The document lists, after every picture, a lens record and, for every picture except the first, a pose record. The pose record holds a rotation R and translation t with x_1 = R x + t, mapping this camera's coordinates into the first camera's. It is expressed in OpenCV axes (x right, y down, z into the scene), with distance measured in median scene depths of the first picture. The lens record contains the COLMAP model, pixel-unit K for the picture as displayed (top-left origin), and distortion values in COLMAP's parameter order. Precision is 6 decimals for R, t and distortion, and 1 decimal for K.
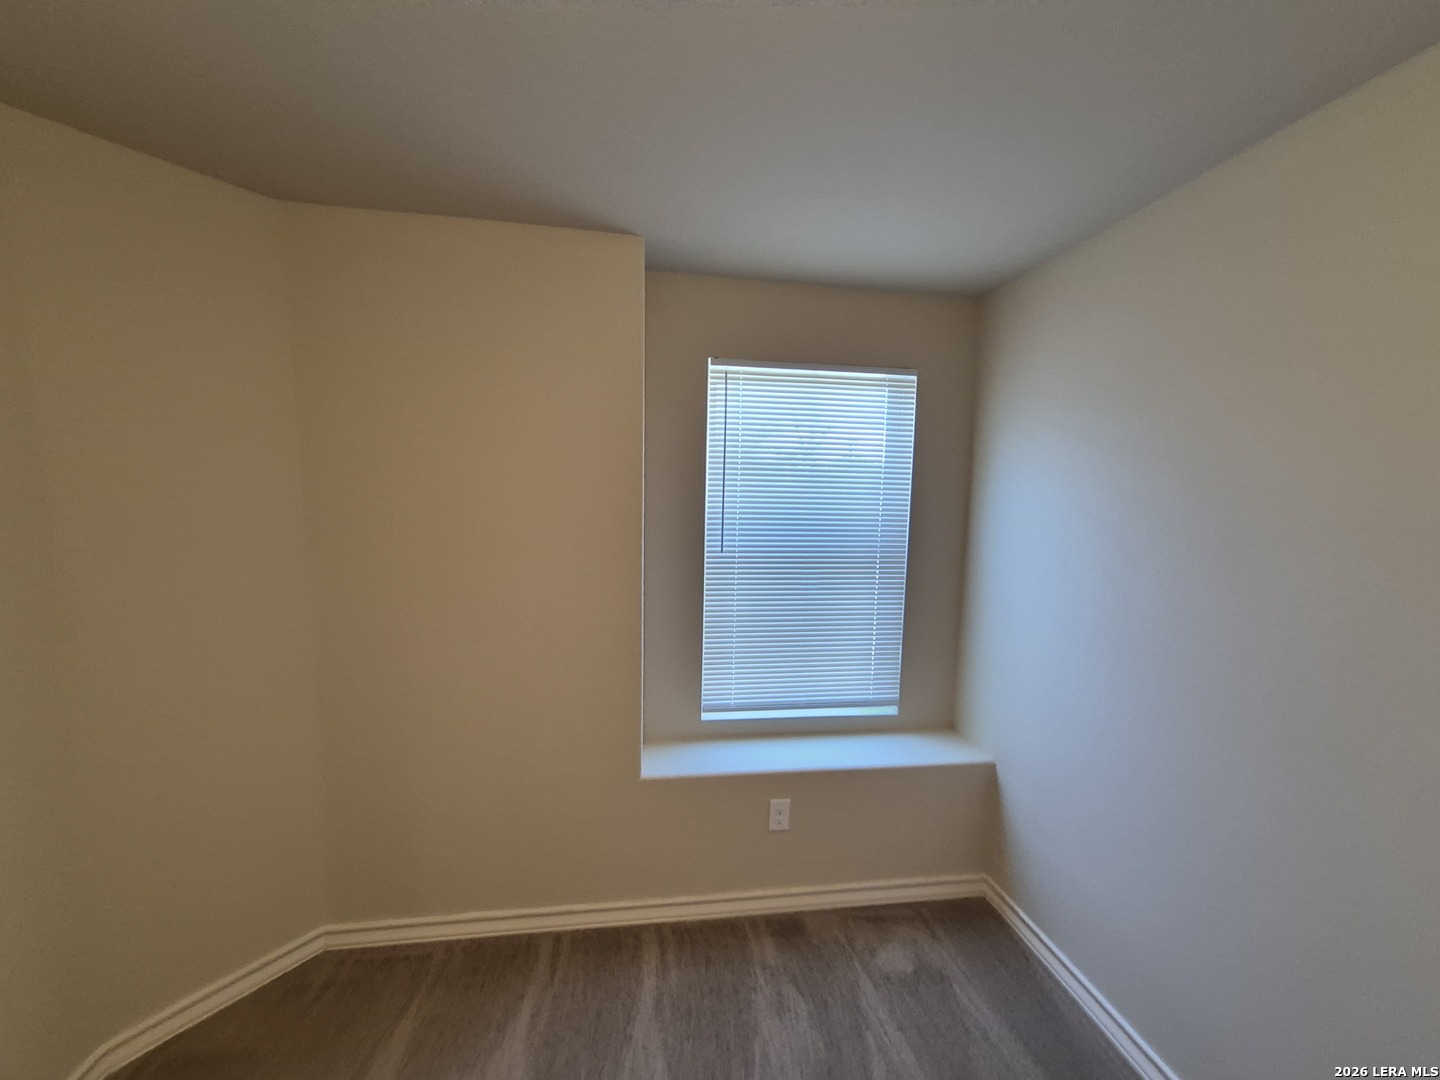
lens RADIAL K [[565.0, 0, 708.5], [0, 565.0, 545.8], [0, 0, 1]] dist [0.006583, -0.000724]
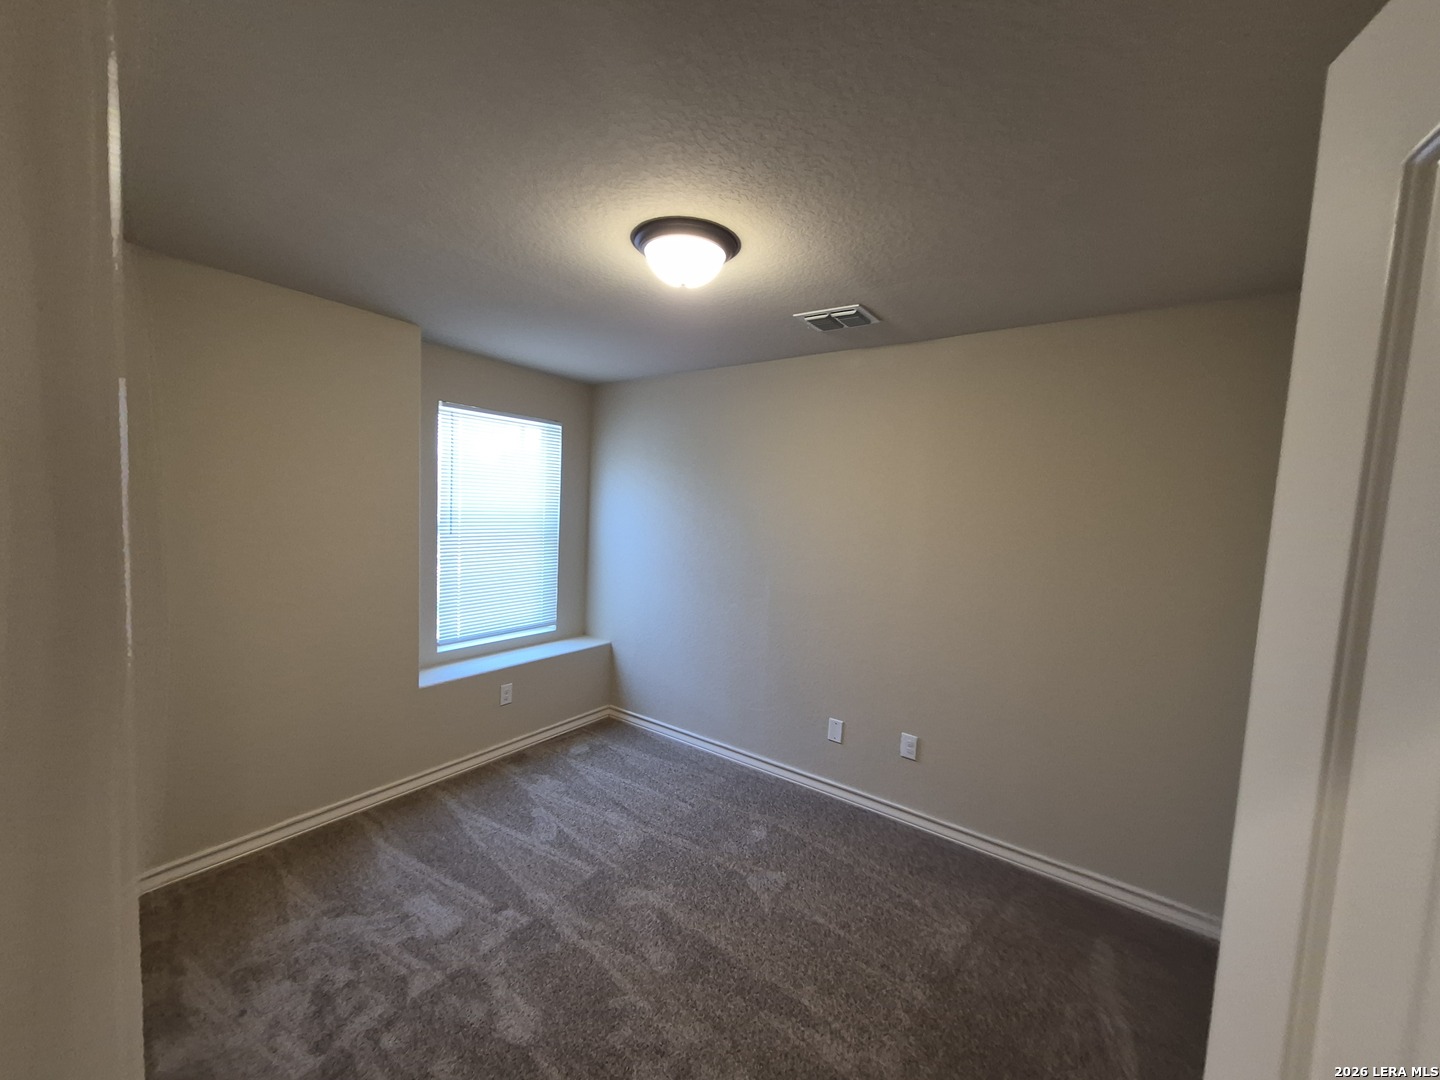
lens RADIAL K [[565.0, 0, 707.2], [0, 565.0, 548.0], [0, 0, 1]] dist [0.006583, -0.000724]
pose [[0.699539, -0.048105, 0.712974, -0.602699], [0.041011, 0.998790, 0.027151, 0.038816], [-0.713417, 0.010247, 0.700665, -0.541771]]
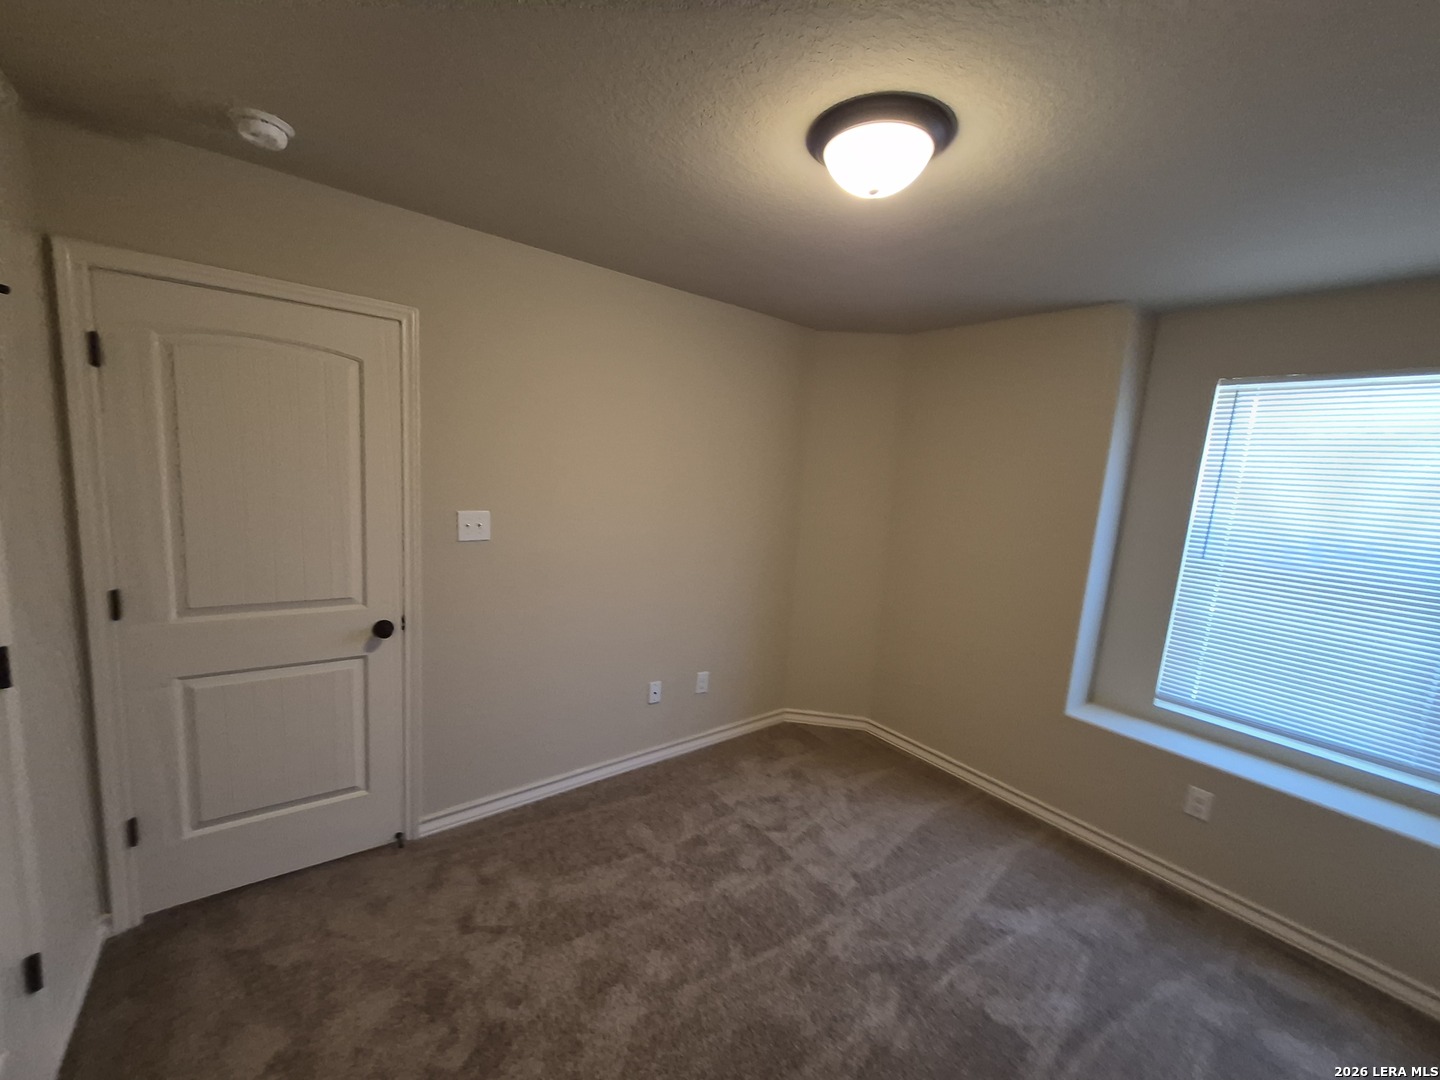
lens RADIAL K [[565.0, 0, 712.2], [0, 565.0, 548.9], [0, 0, 1]] dist [0.006583, -0.000724]
pose [[0.496501, 0.144735, -0.855885, 0.520794], [-0.146096, 0.985869, 0.081966, 0.044533], [0.855654, 0.084345, 0.510630, -0.382029]]
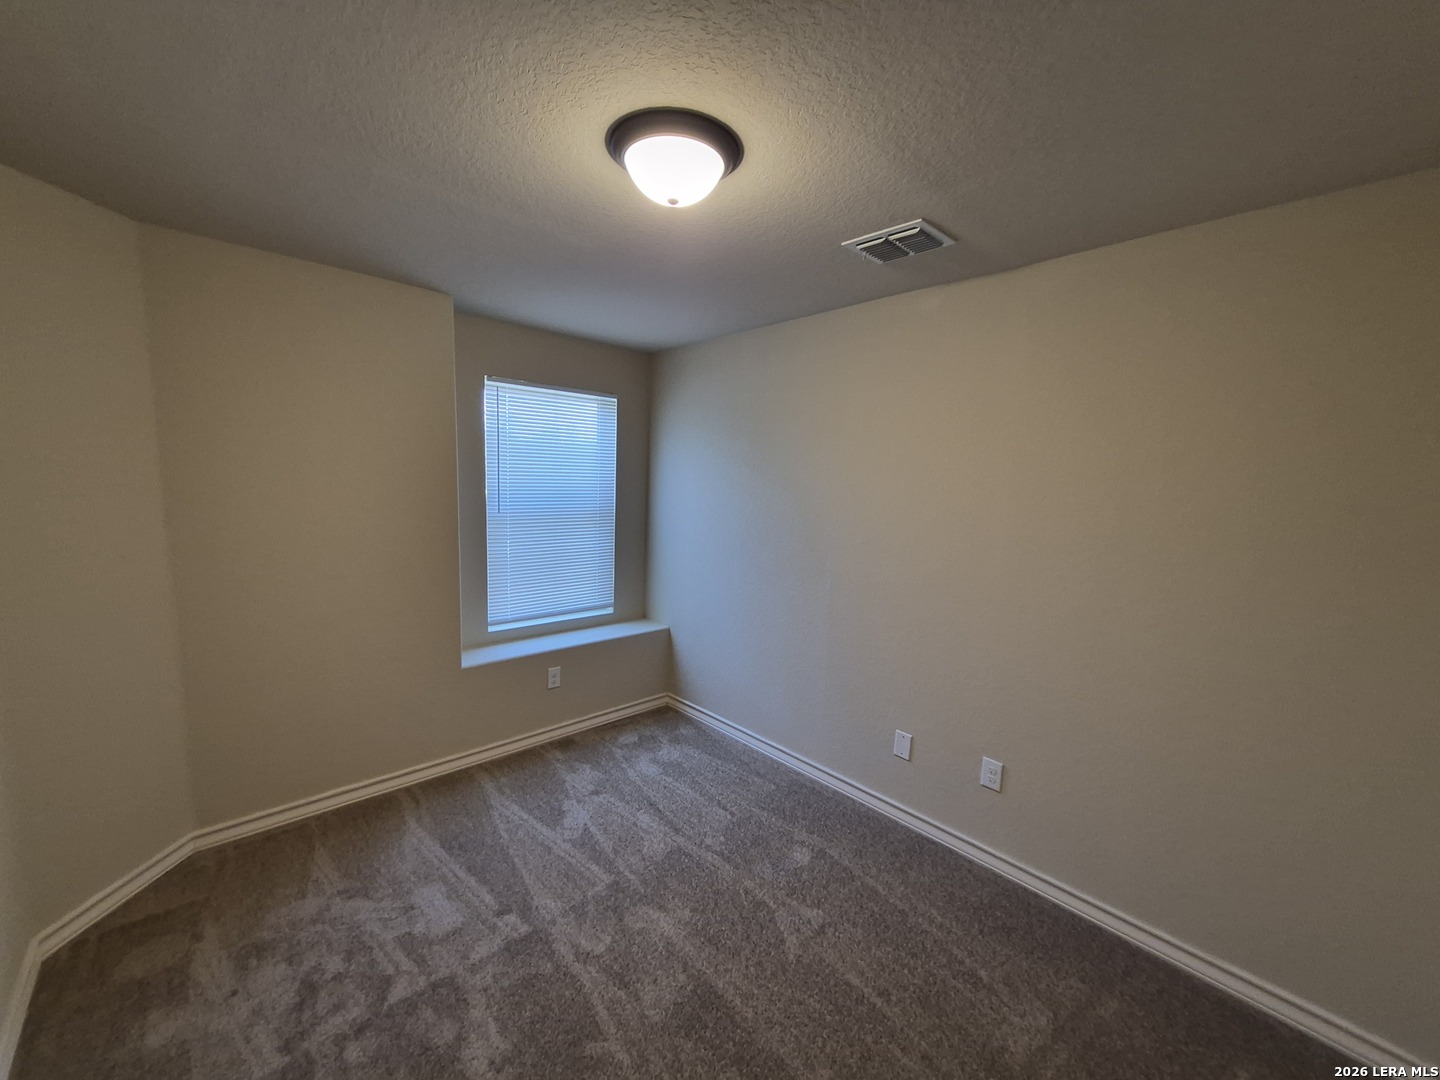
lens RADIAL K [[565.0, 0, 707.0], [0, 565.0, 547.7], [0, 0, 1]] dist [0.006583, -0.000724]
pose [[0.825471, -0.062892, 0.560930, -0.380943], [0.037330, 0.997680, 0.056925, 0.042438], [-0.563209, -0.026051, 0.825904, -0.525293]]
